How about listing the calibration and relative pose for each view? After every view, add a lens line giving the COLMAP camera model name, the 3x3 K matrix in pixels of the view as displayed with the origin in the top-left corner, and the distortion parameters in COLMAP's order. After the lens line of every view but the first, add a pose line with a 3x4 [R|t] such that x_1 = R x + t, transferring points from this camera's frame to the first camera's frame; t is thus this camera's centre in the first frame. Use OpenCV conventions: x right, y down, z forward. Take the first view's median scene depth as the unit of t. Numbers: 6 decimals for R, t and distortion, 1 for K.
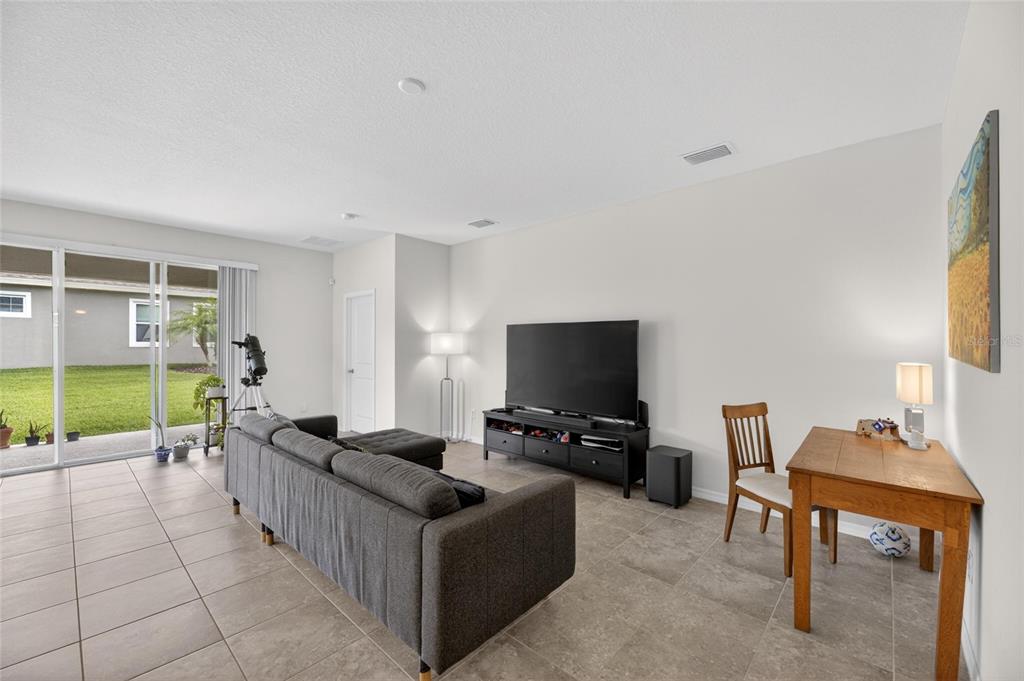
lens RADIAL K [[412.3, 0, 515.2], [0, 412.3, 345.1], [0, 0, 1]] dist [-0.001517, -0.003004]
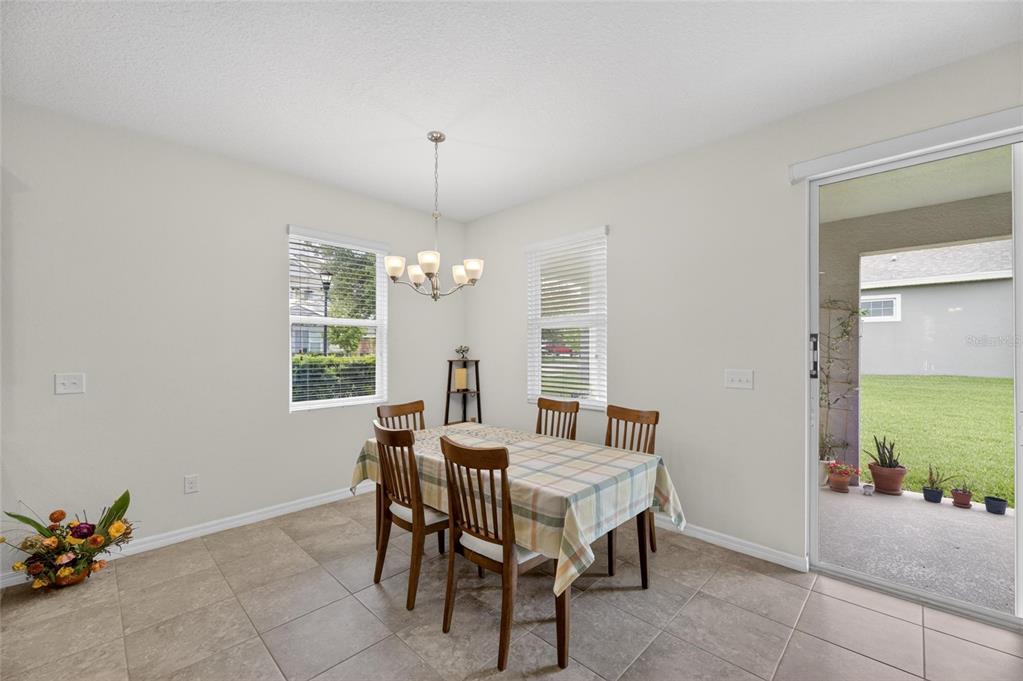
lens RADIAL K [[411.9, 0, 516.5], [0, 411.9, 353.9], [0, 0, 1]] dist [-0.001517, -0.003004]
pose [[-0.030070, 0.013020, -0.999463, -0.593953], [-0.003694, 0.999907, 0.013137, -0.002400], [0.999541, 0.004087, -0.030019, 0.408535]]
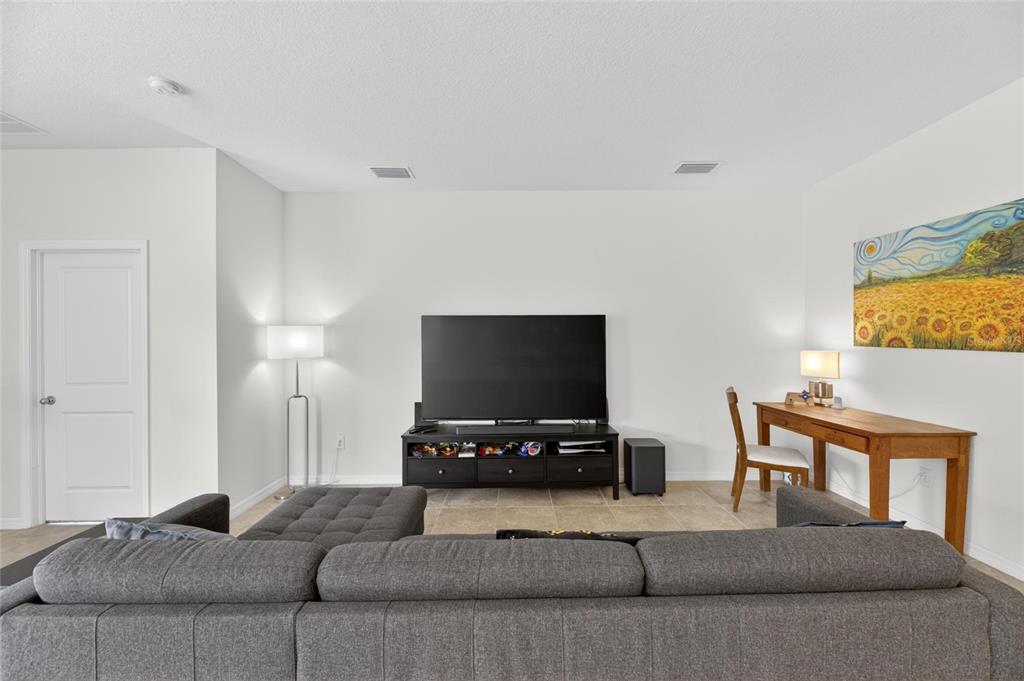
lens RADIAL K [[412.3, 0, 518.7], [0, 412.3, 339.6], [0, 0, 1]] dist [-0.001517, -0.003004]
pose [[0.730147, -0.006852, 0.683256, -0.405641], [0.011719, 0.999928, -0.002495, -0.001869], [-0.683189, 0.009829, 0.730175, 0.329529]]
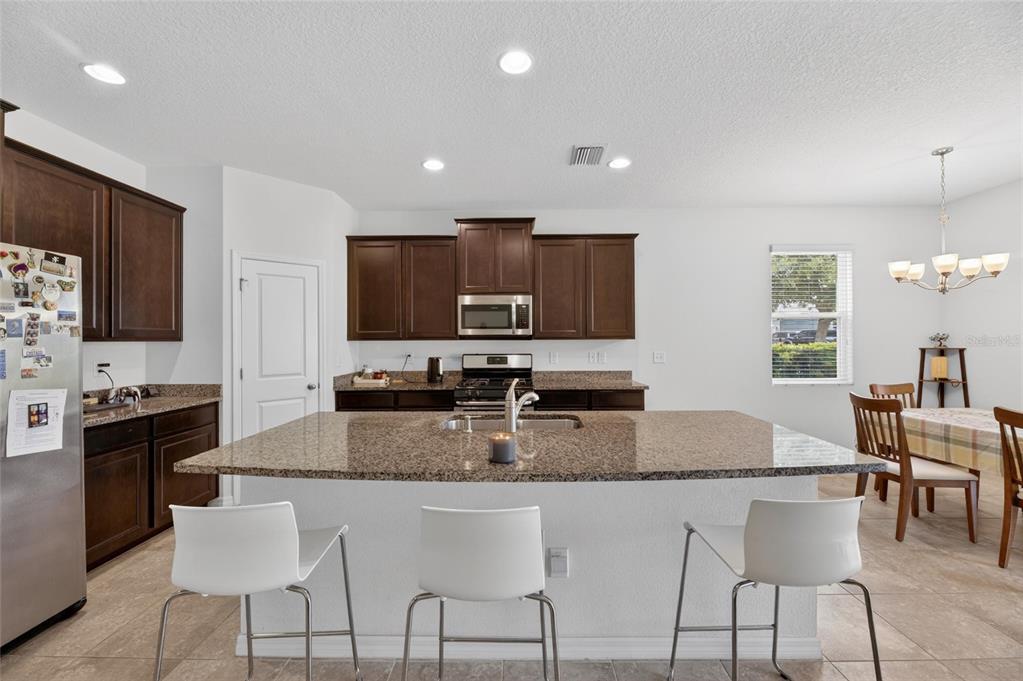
lens RADIAL K [[411.9, 0, 510.5], [0, 411.9, 334.7], [0, 0, 1]] dist [-0.001517, -0.003004]
pose [[-0.750911, -0.002909, -0.660397, -0.221483], [0.004684, 0.999942, -0.009731, -0.000698], [0.660387, -0.010400, -0.750853, 0.313390]]
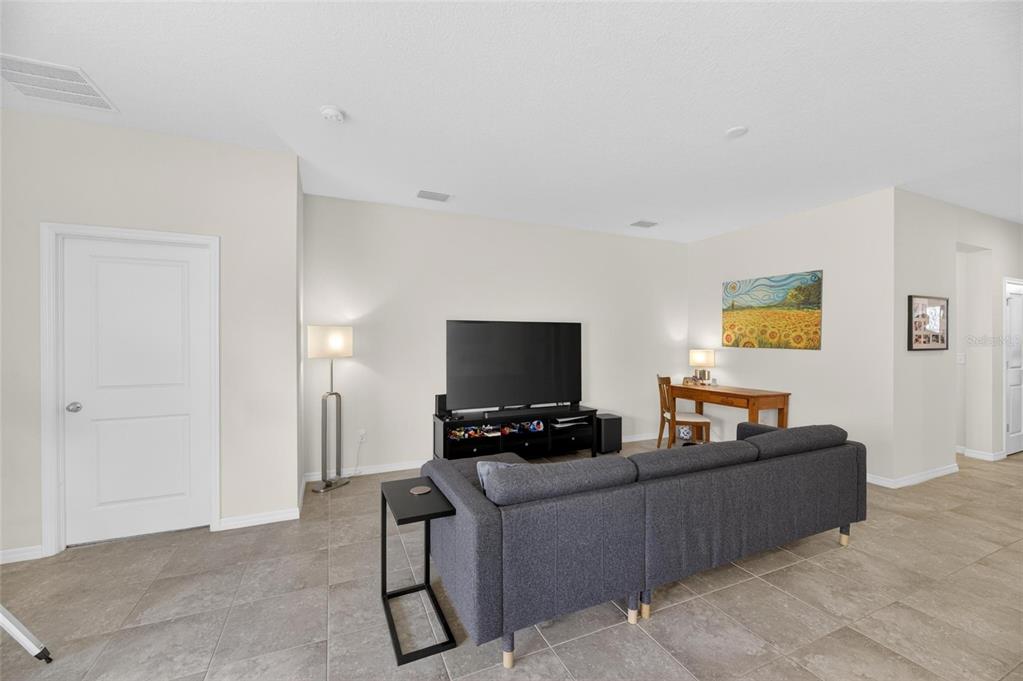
lens RADIAL K [[411.9, 0, 513.3], [0, 411.9, 341.0], [0, 0, 1]] dist [-0.001517, -0.003004]
pose [[0.400399, -0.002784, 0.916336, -0.765962], [0.004080, 0.999991, 0.001256, -0.004972], [-0.916332, 0.003236, 0.400407, 0.519696]]
